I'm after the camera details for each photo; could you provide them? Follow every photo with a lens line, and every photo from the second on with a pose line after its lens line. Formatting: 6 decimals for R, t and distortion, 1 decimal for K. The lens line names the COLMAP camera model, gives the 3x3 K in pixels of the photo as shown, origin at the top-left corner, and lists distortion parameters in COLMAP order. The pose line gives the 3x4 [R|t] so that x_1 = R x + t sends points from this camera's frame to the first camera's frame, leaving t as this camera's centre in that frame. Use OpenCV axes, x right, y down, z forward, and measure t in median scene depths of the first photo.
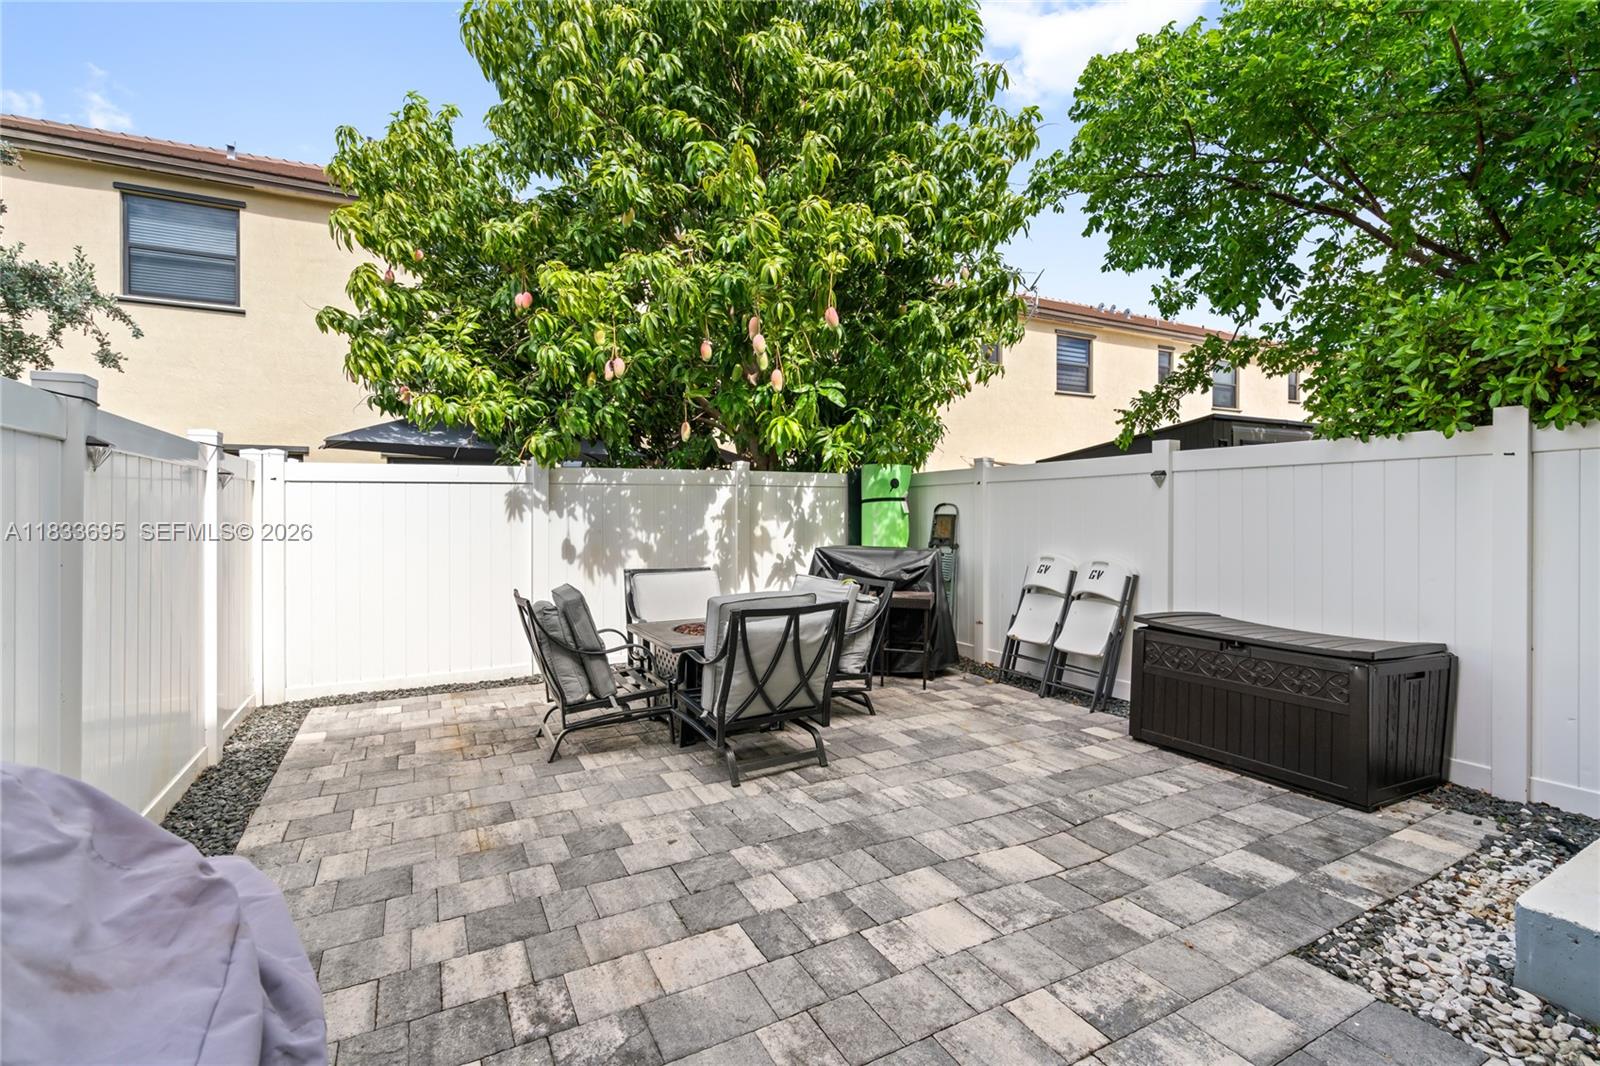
lens RADIAL K [[727.9, 0, 796.5], [0, 727.9, 510.3], [0, 0, 1]] dist [-0.009395, 0.000595]
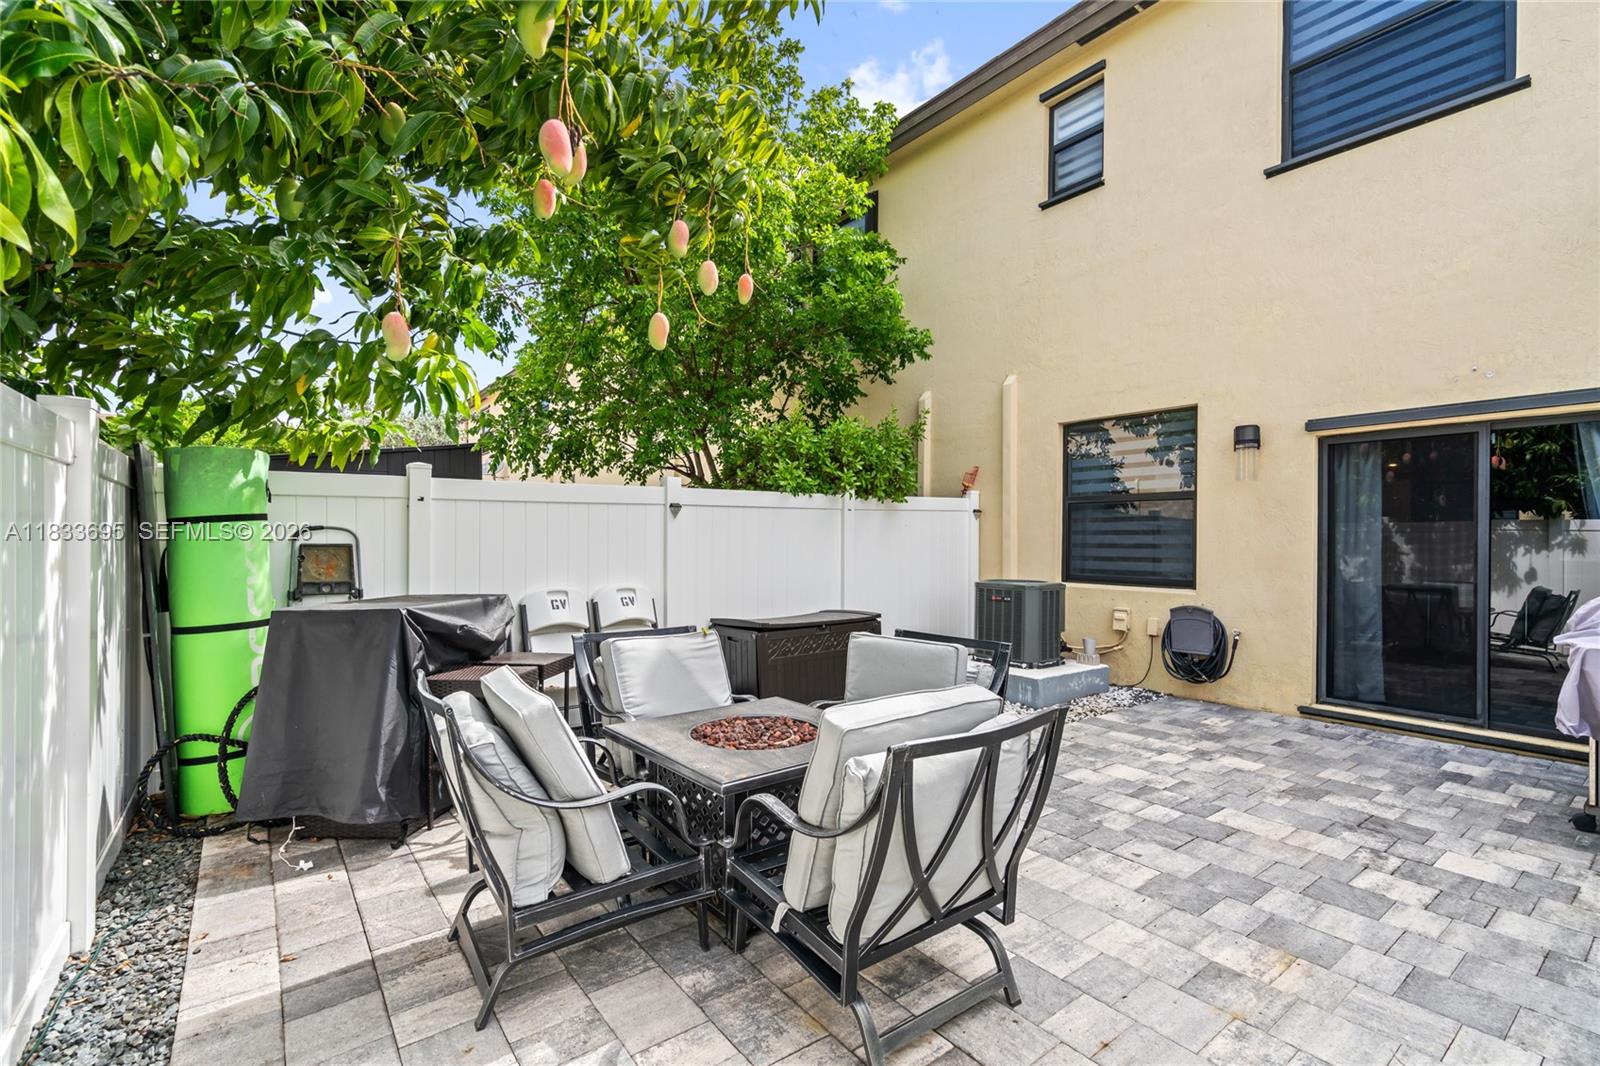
lens RADIAL K [[727.9, 0, 796.5], [0, 727.9, 510.3], [0, 0, 1]] dist [-0.009395, 0.000595]
pose [[-0.165511, 0.039517, 0.985416, -1.322163], [0.001041, 0.999203, -0.039895, 0.005306], [-0.986207, -0.005577, -0.165420, 1.931757]]
